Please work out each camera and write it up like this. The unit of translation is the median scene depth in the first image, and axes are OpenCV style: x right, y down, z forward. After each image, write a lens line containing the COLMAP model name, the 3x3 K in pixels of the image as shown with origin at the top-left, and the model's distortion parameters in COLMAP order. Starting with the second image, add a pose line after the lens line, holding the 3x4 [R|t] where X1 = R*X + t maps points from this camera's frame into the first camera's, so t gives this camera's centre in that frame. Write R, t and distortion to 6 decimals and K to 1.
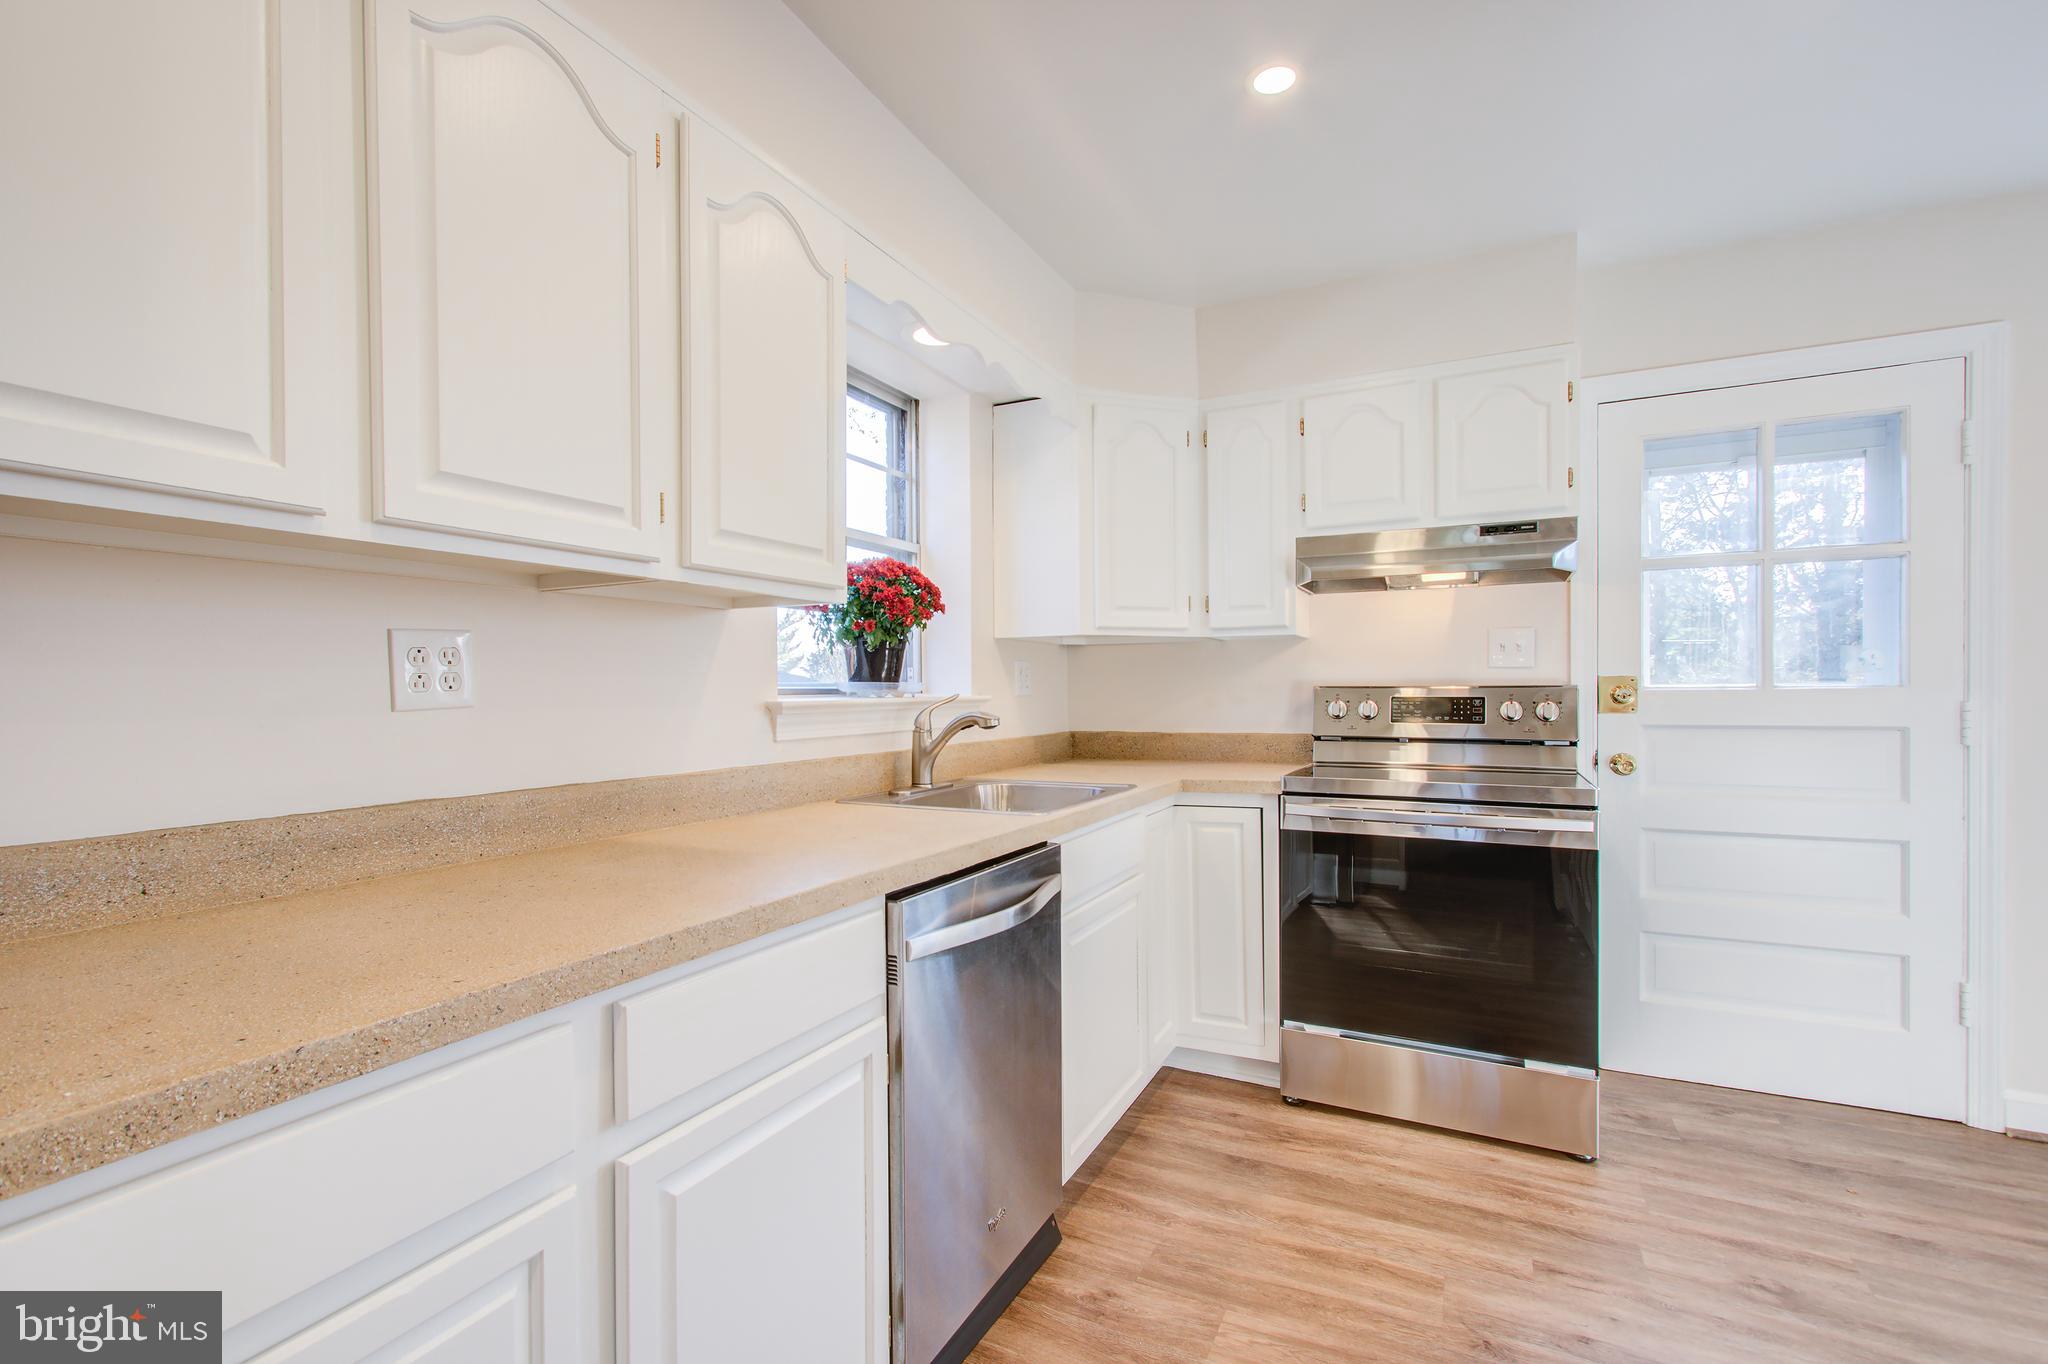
lens RADIAL K [[936.0, 0, 1023.6], [0, 936.0, 691.7], [0, 0, 1]] dist [-0.003091, 0.002585]
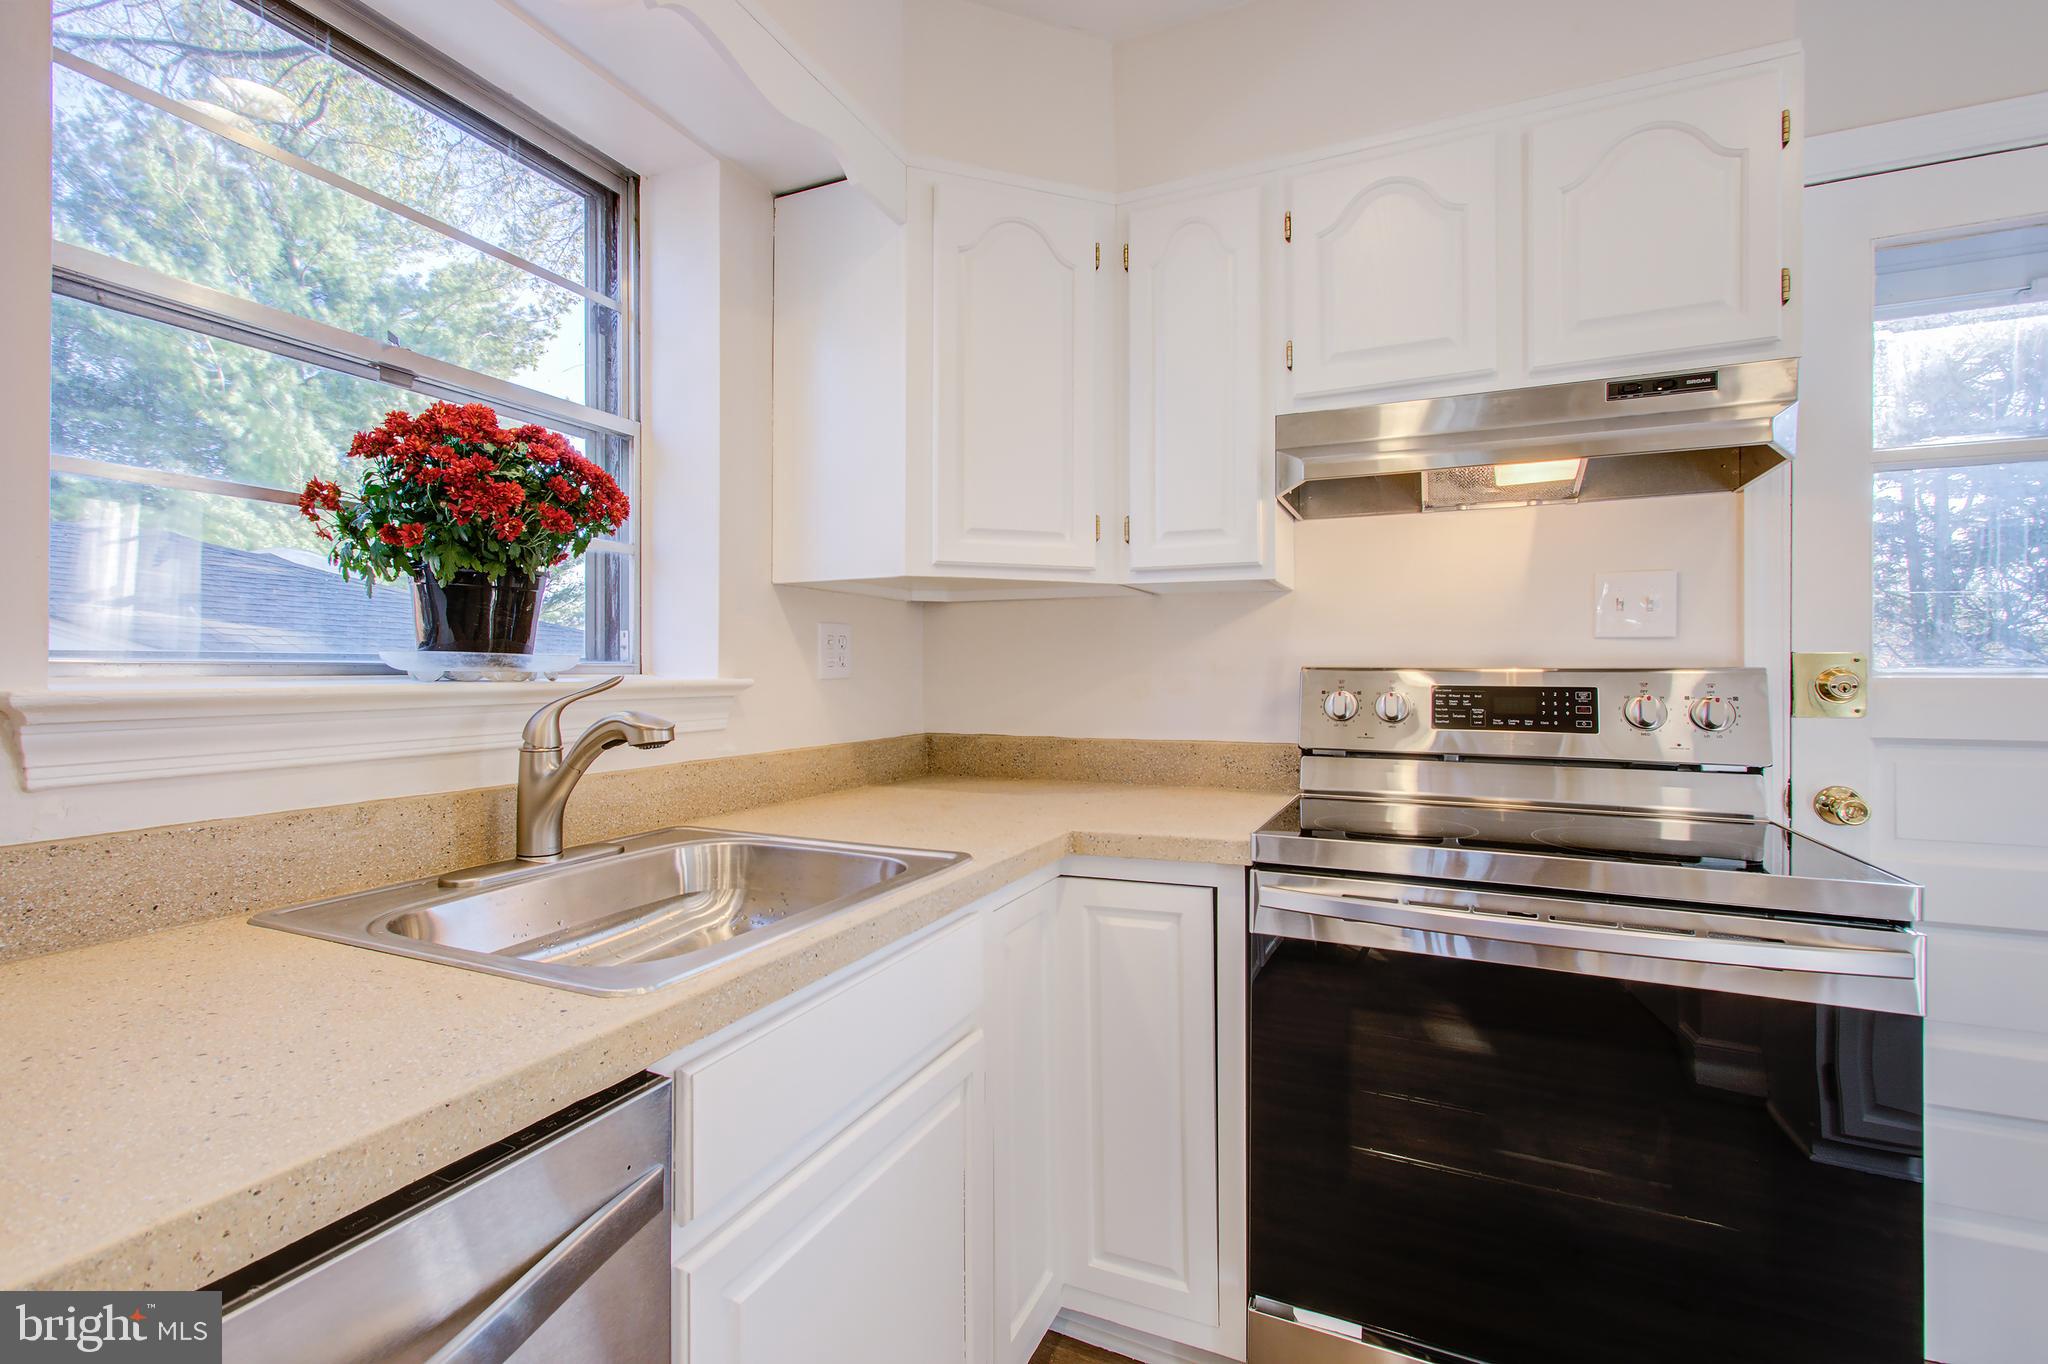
lens RADIAL K [[936.0, 0, 988.2], [0, 936.0, 659.8], [0, 0, 1]] dist [-0.003091, 0.002585]
pose [[0.999955, 0.007989, 0.005067, 0.109434], [-0.007927, 0.999895, -0.012134, -0.001565], [-0.005164, 0.012093, 0.999914, 0.418267]]
